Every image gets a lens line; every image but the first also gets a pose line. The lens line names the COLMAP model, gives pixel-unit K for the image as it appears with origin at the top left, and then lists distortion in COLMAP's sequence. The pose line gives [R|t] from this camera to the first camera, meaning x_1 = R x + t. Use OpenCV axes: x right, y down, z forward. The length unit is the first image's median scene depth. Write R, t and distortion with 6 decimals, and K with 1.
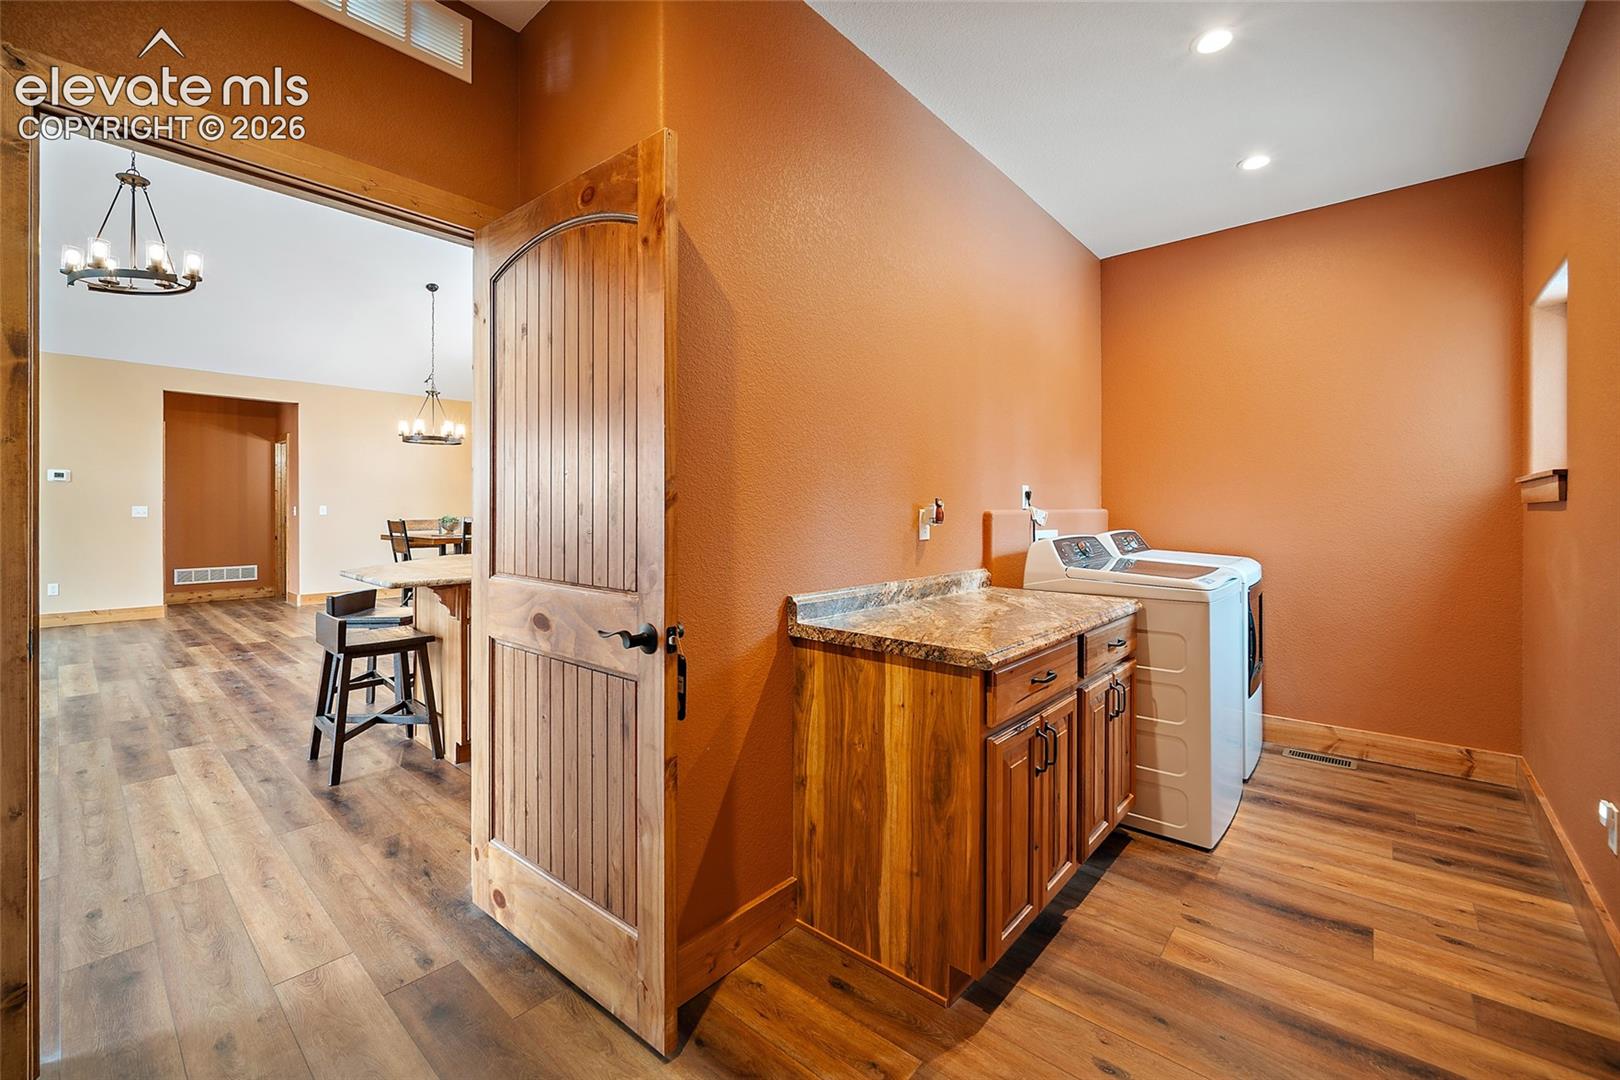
lens RADIAL K [[686.5, 0, 808.9], [0, 686.5, 493.4], [0, 0, 1]] dist [-0.002638, 0.000593]
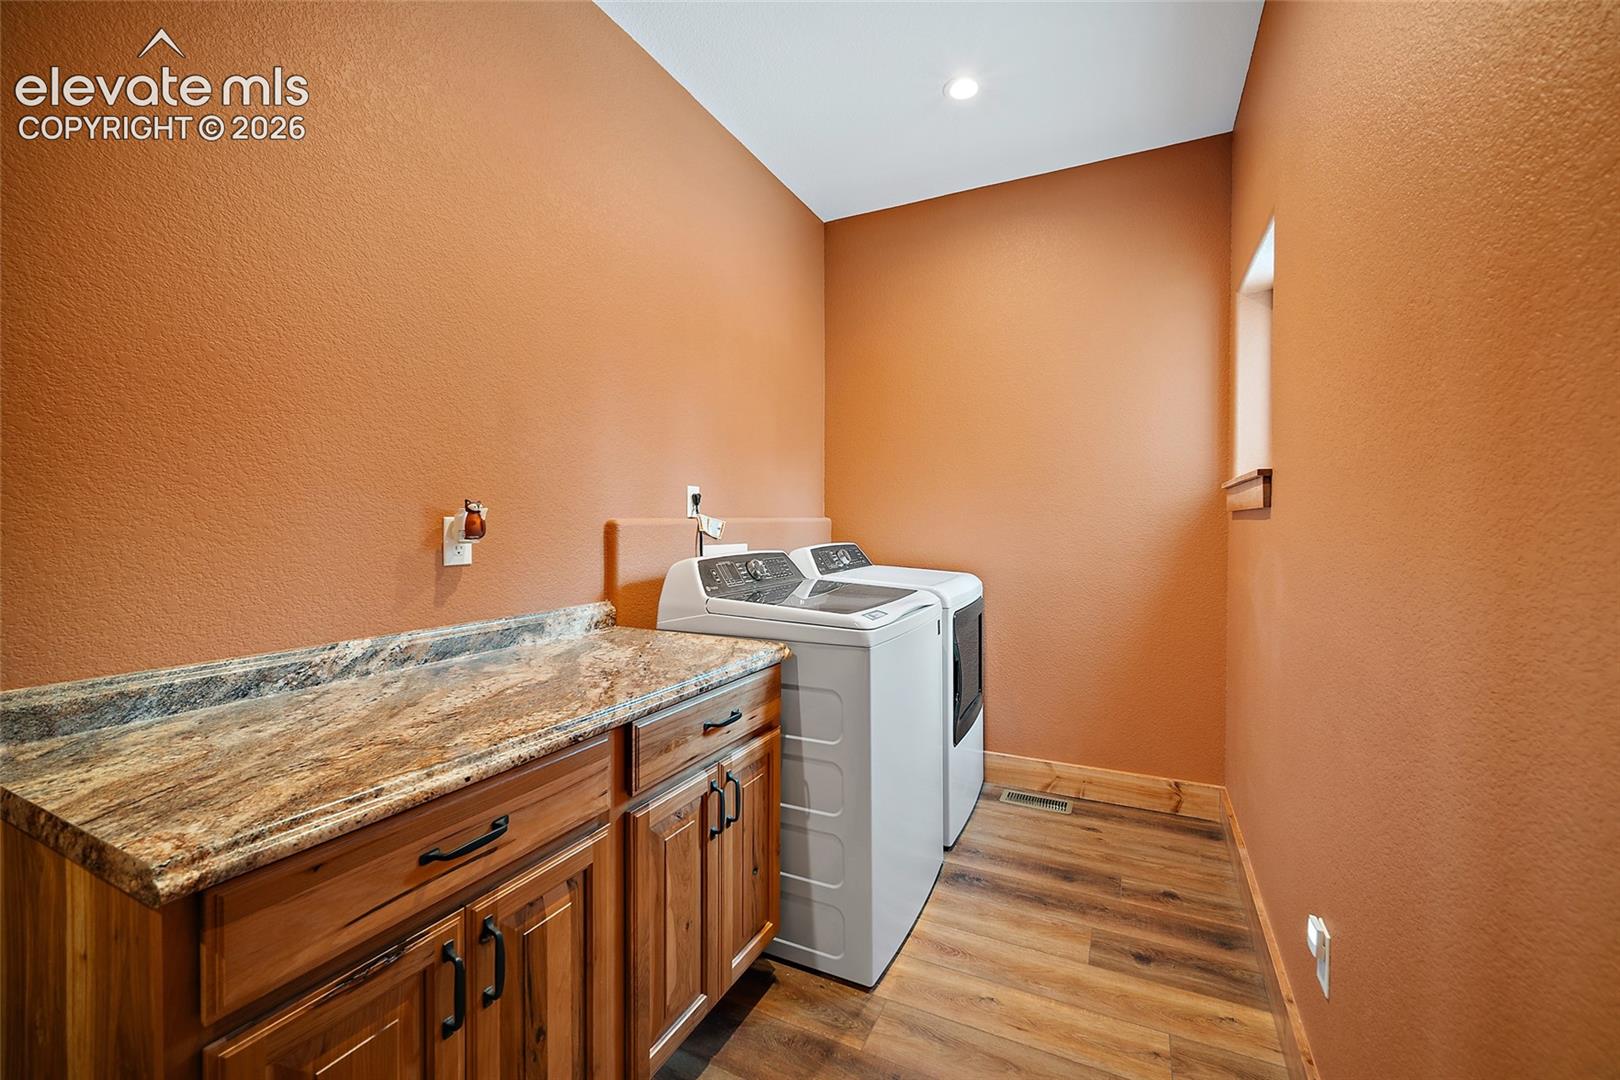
lens RADIAL K [[670.1, 0, 817.5], [0, 670.1, 506.5], [0, 0, 1]] dist [0.001610, 0.000021]
pose [[0.967915, 0.004902, 0.251232, 0.330925], [-0.006365, 0.999967, 0.005010, 0.007887], [-0.251199, -0.006449, 0.967914, 0.313311]]
